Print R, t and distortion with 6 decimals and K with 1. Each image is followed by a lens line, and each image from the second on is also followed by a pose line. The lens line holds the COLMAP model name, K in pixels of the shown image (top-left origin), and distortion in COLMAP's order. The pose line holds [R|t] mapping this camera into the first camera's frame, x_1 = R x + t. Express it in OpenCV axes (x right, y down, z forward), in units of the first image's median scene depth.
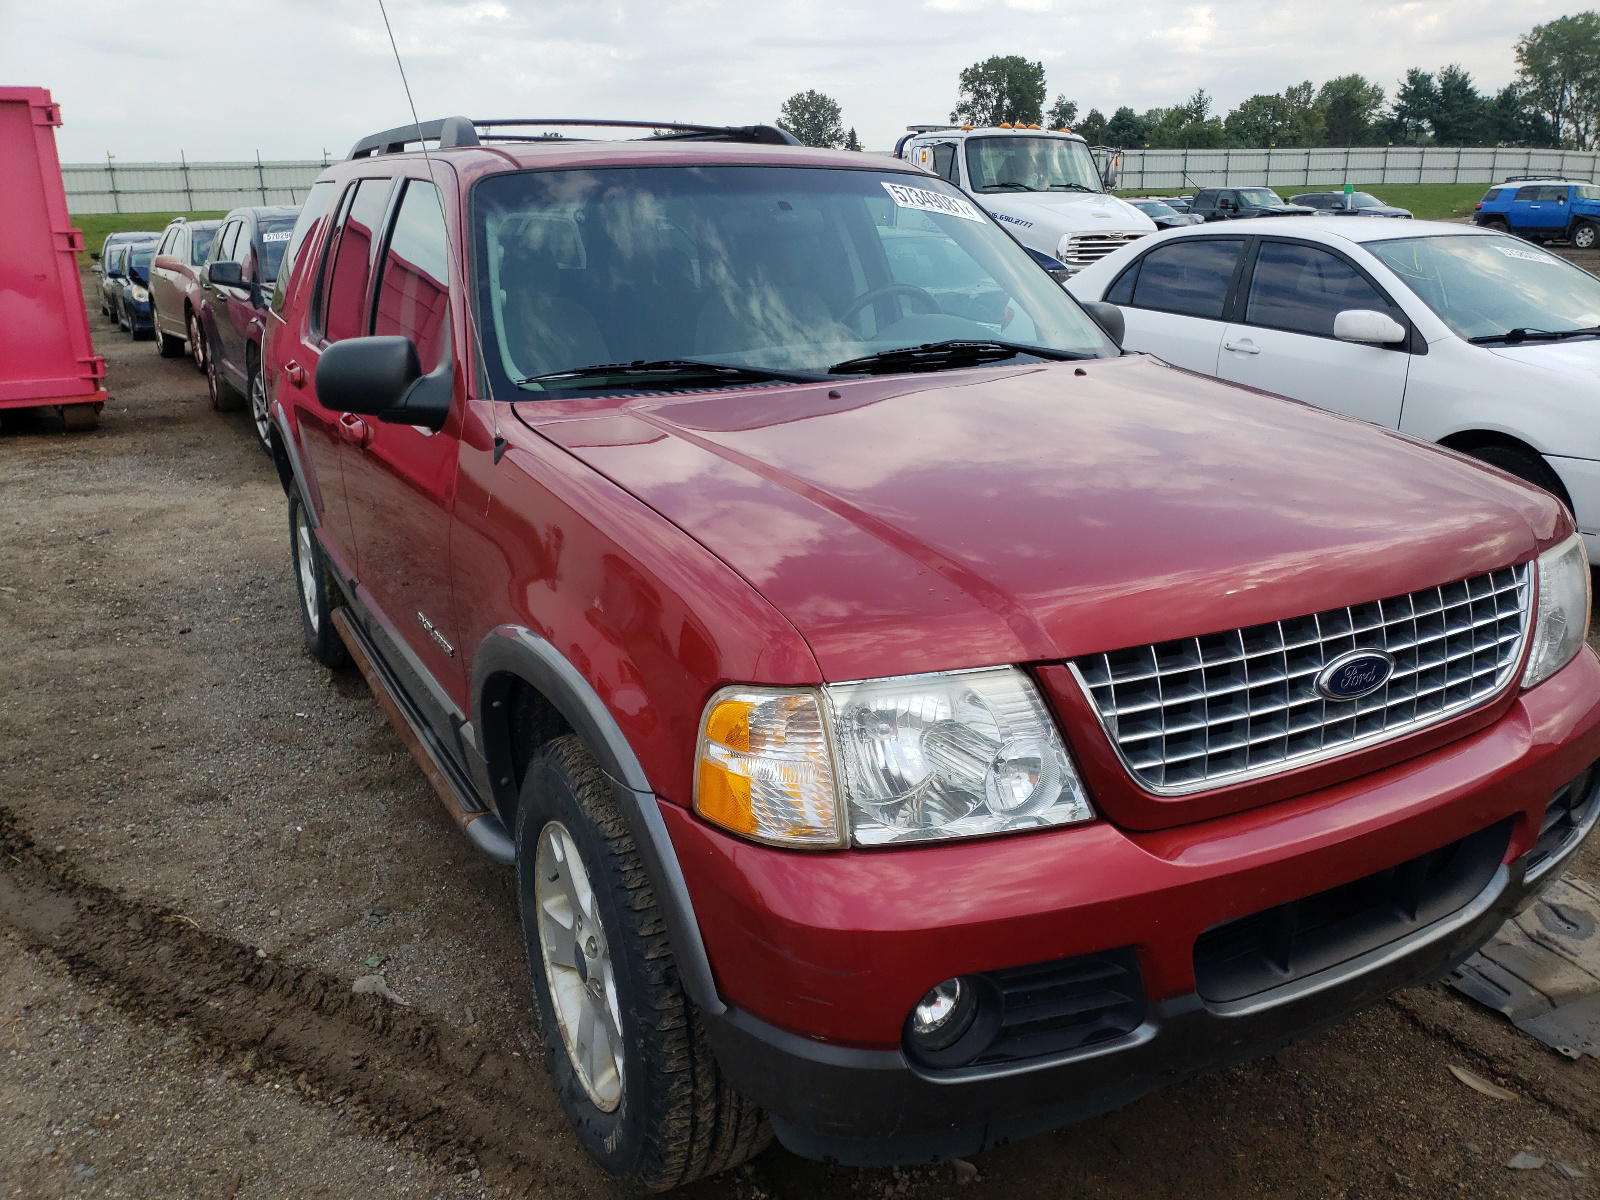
lens RADIAL K [[1414.9, 0, 732.9], [0, 1414.9, 599.4], [0, 0, 1]] dist [-0.012599, 0.025662]
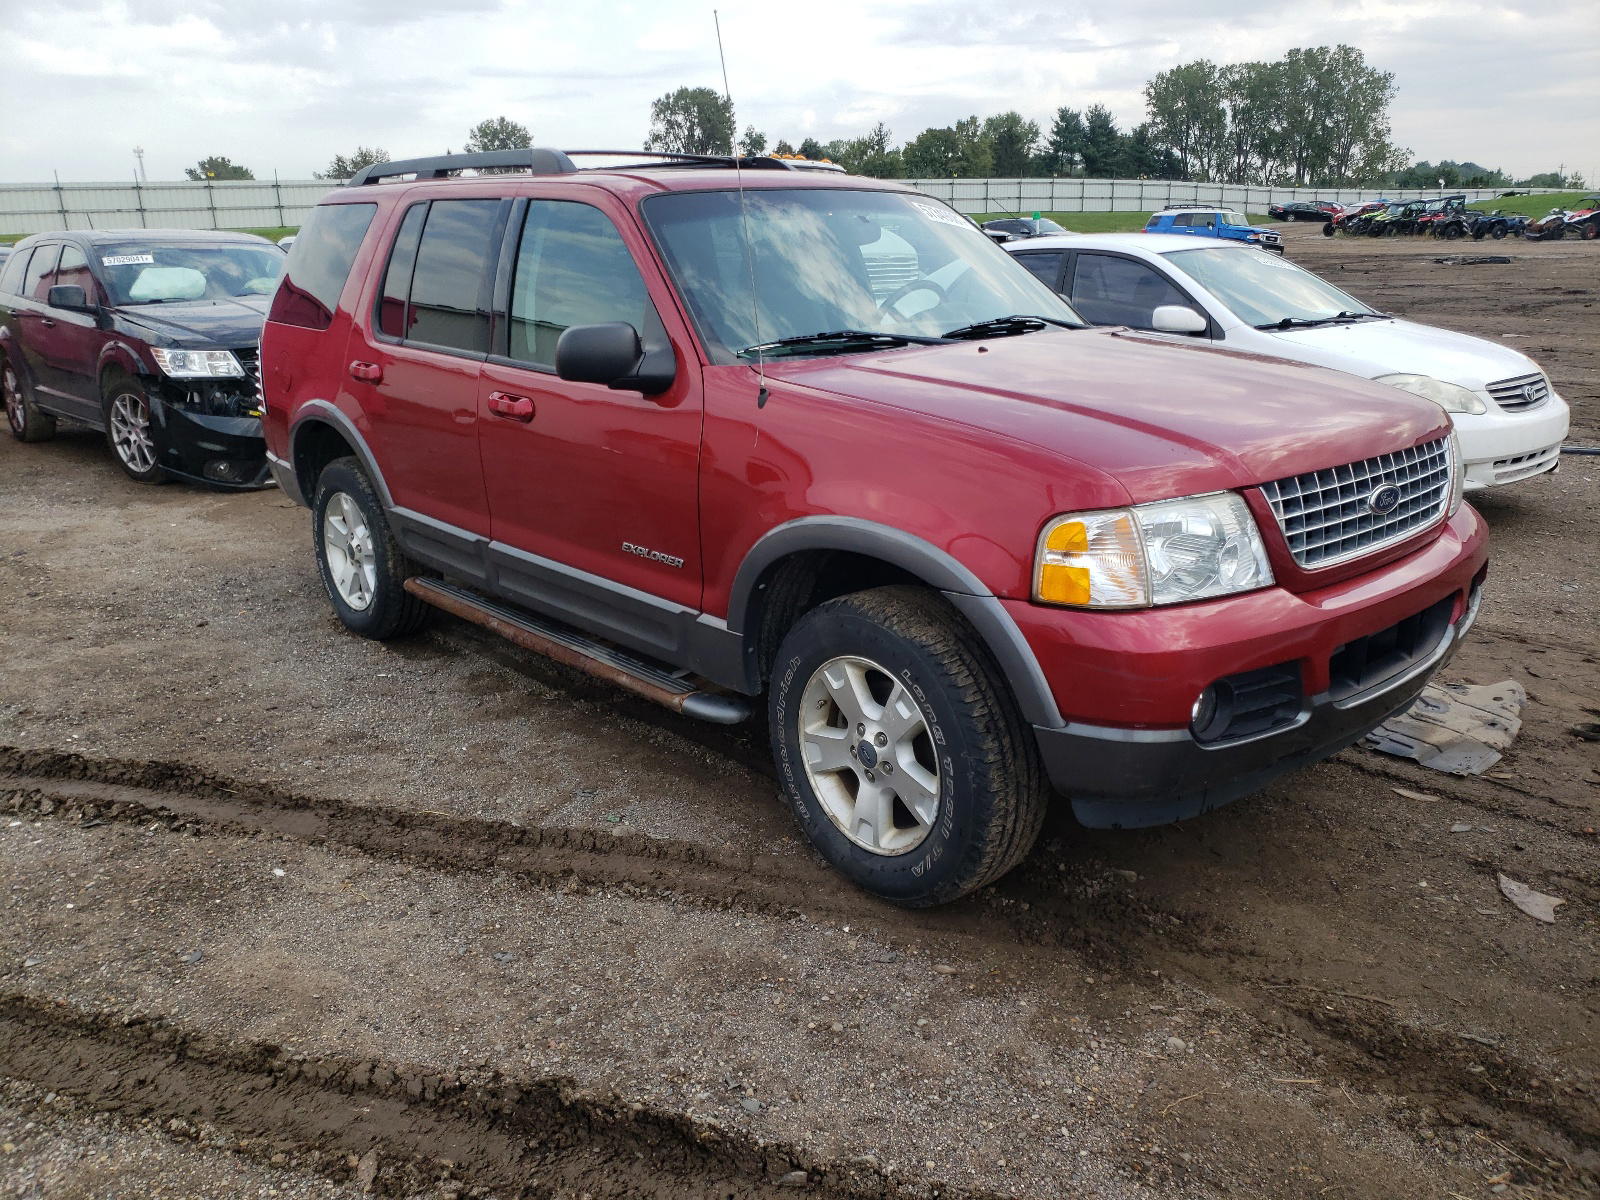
lens RADIAL K [[1402.6, 0, 800.0], [0, 1402.6, 600.0], [0, 0, 1]] dist [0.001353, 0.007242]
pose [[0.968690, -0.064980, 0.239620, -0.449820], [0.068735, 0.997608, -0.007339, 0.100339], [-0.238570, 0.023579, 0.970839, -0.300218]]
